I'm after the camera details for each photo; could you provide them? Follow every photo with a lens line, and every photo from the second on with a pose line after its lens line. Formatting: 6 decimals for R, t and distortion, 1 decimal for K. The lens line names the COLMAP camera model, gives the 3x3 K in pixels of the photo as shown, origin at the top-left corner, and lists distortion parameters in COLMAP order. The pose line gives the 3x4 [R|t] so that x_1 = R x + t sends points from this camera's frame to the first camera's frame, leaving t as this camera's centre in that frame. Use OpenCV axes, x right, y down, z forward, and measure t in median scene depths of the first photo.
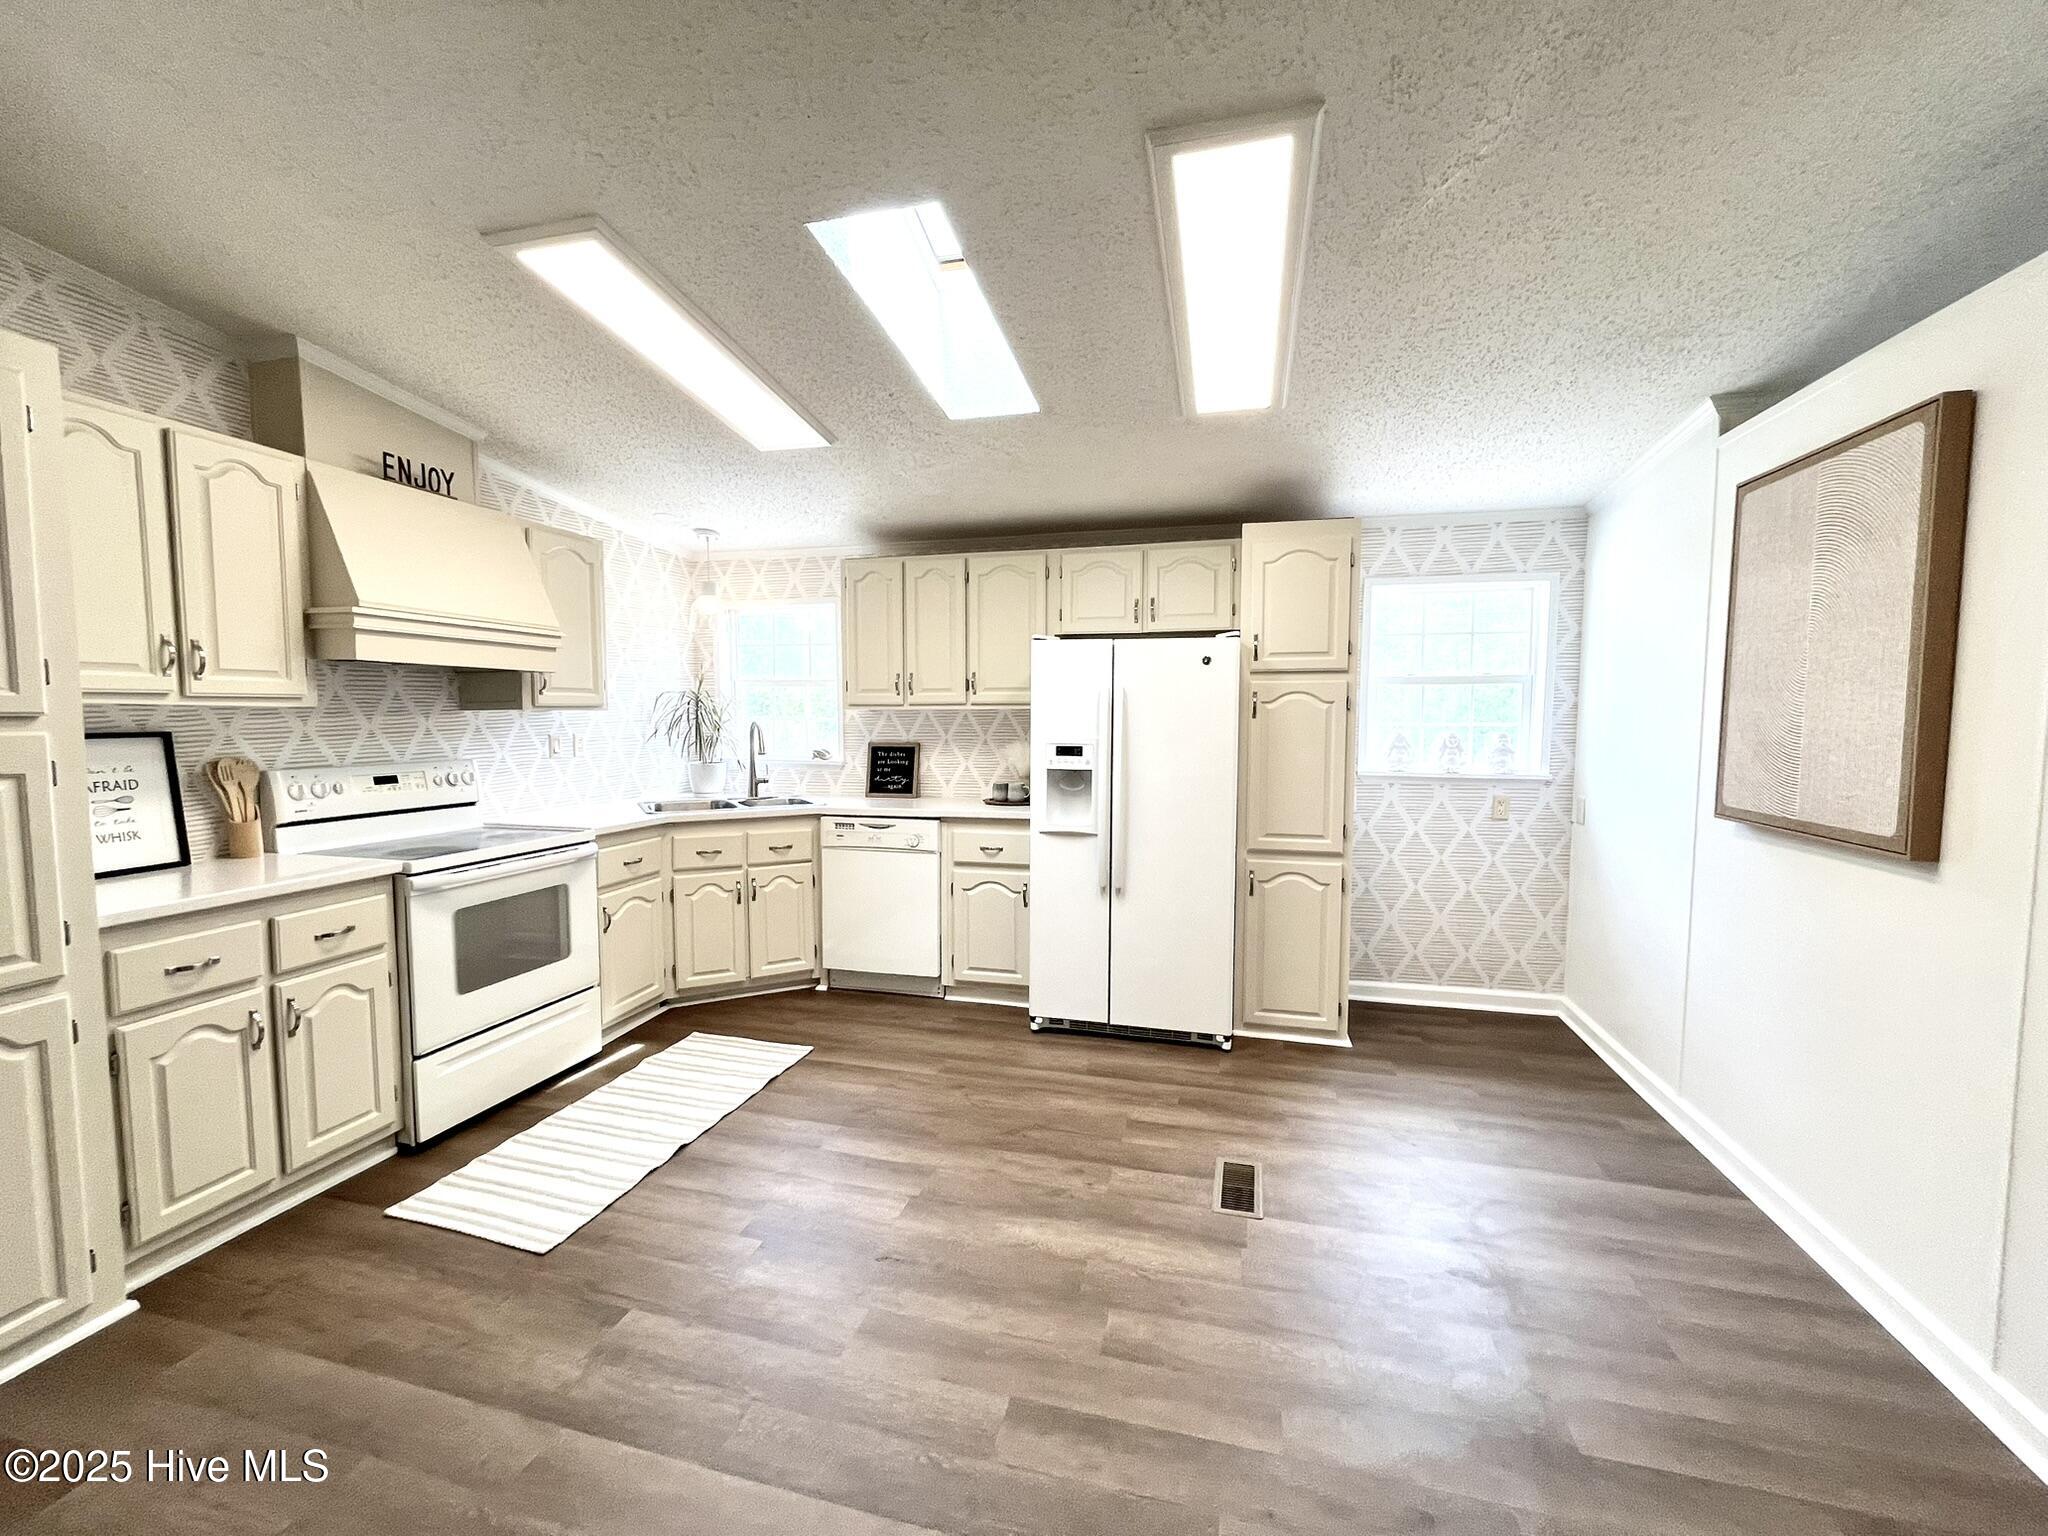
lens RADIAL K [[831.0, 0, 1024.0], [0, 831.0, 768.0], [0, 0, 1]] dist [-0.015186, -0.000014]
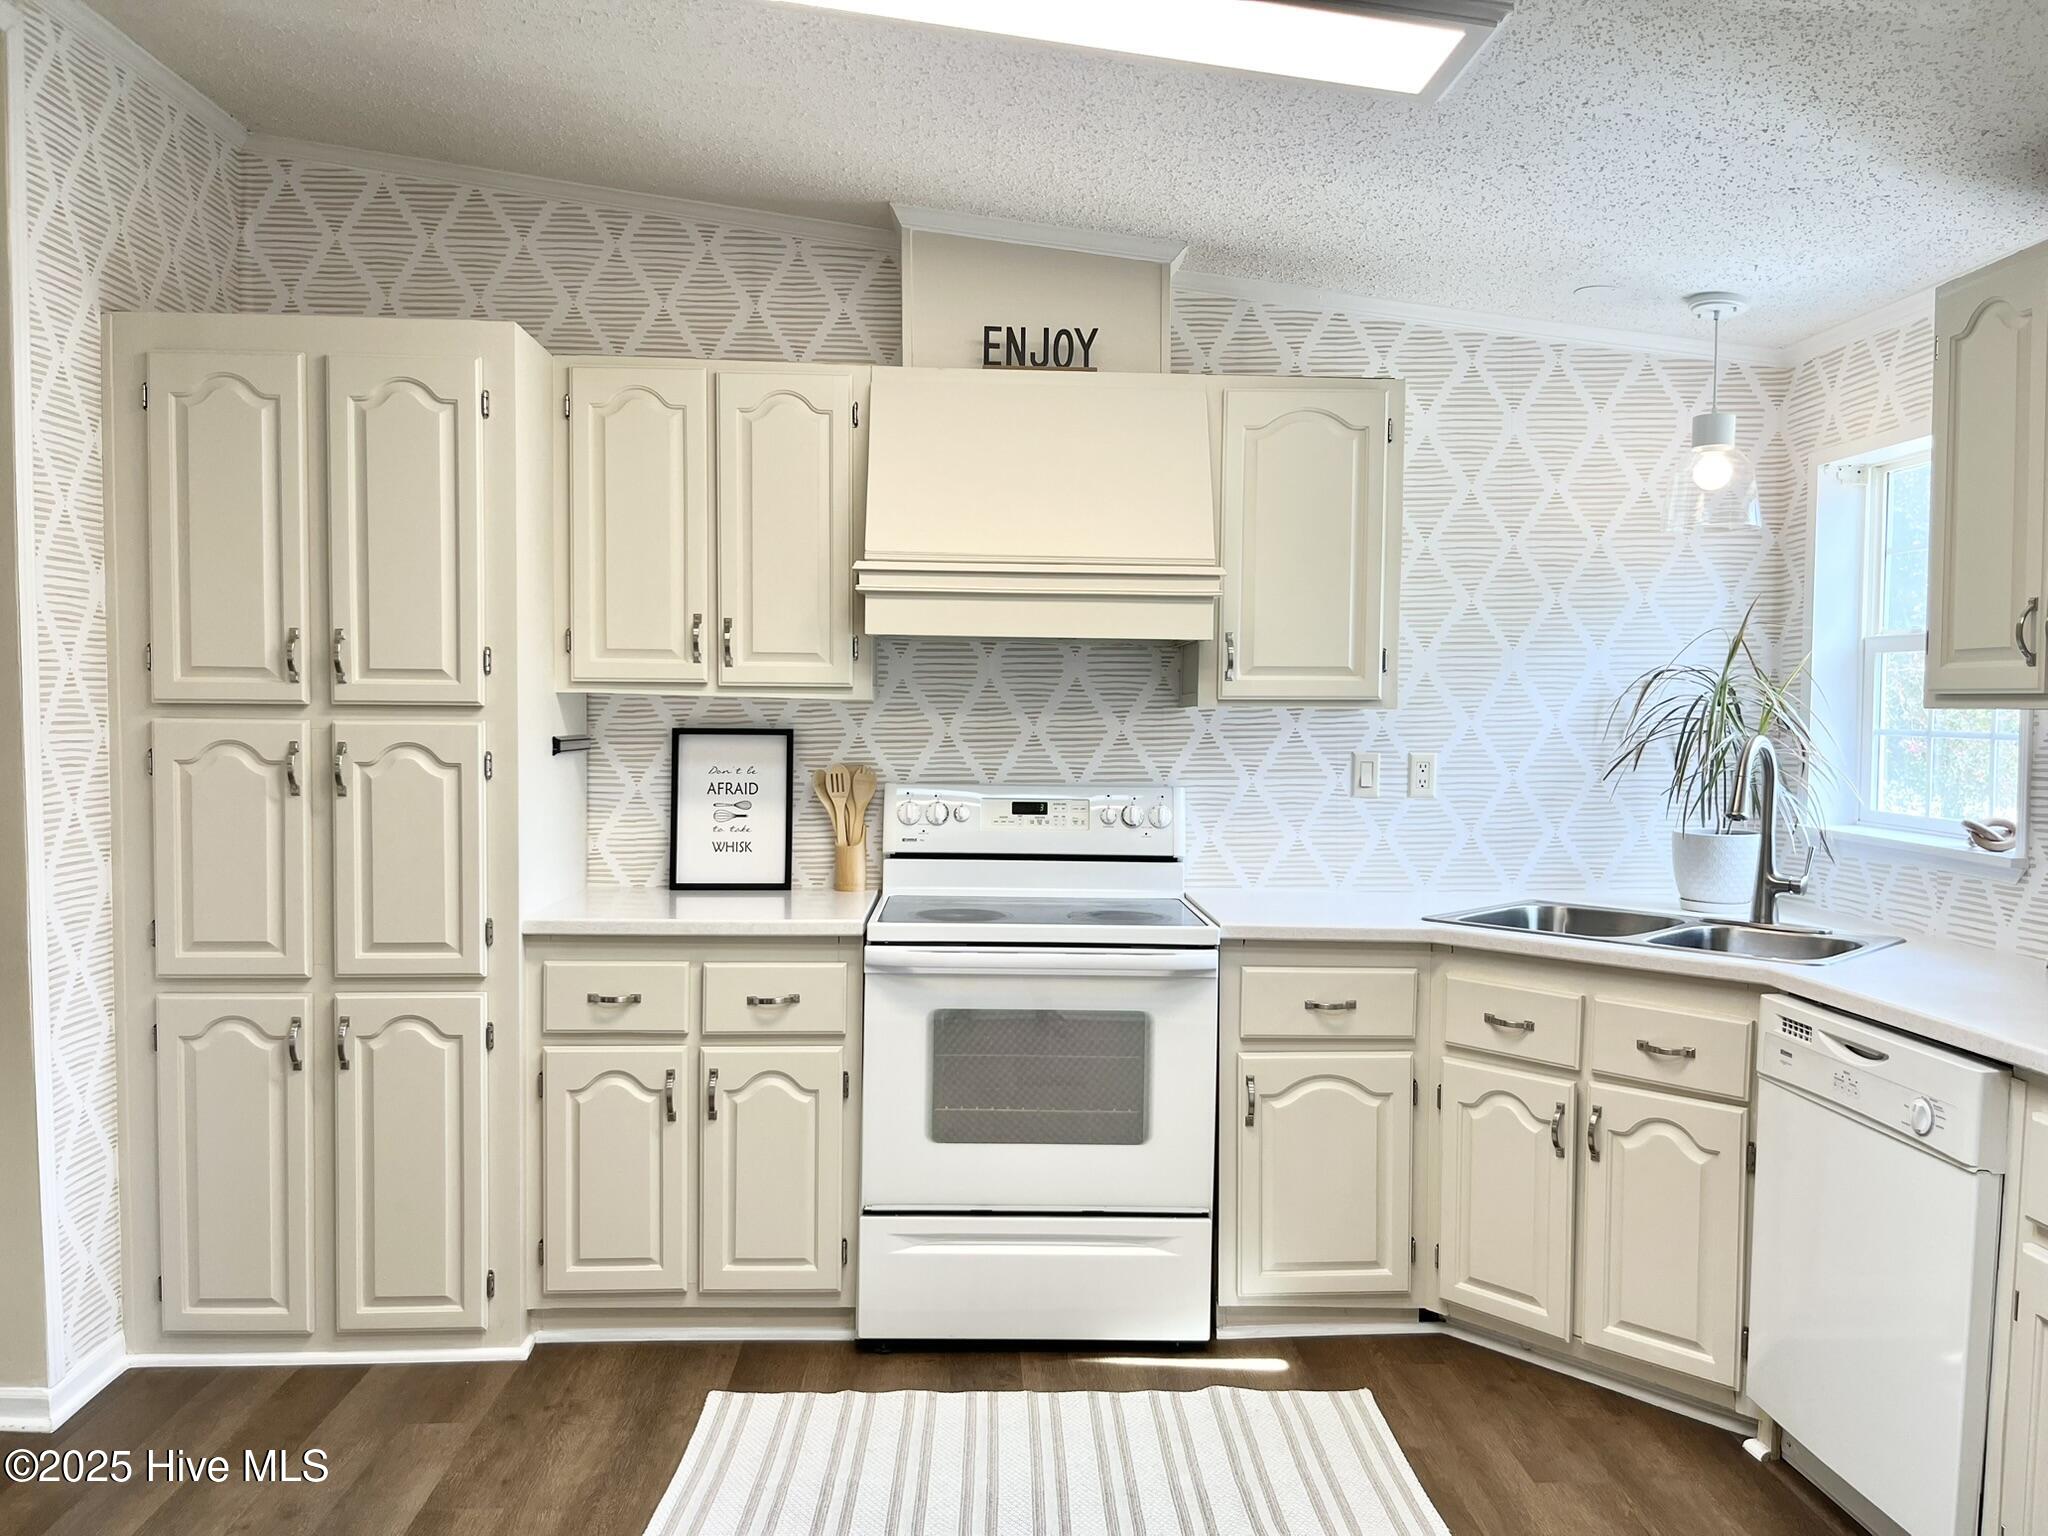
lens RADIAL K [[1542.1, 0, 1026.1], [0, 1542.1, 783.5], [0, 0, 1]] dist [0.027926, -0.010267]
pose [[0.282222, 0.047522, -0.958171, 0.458016], [-0.073831, 0.996886, 0.027696, -0.042532], [0.956504, 0.062926, 0.284852, 0.658675]]
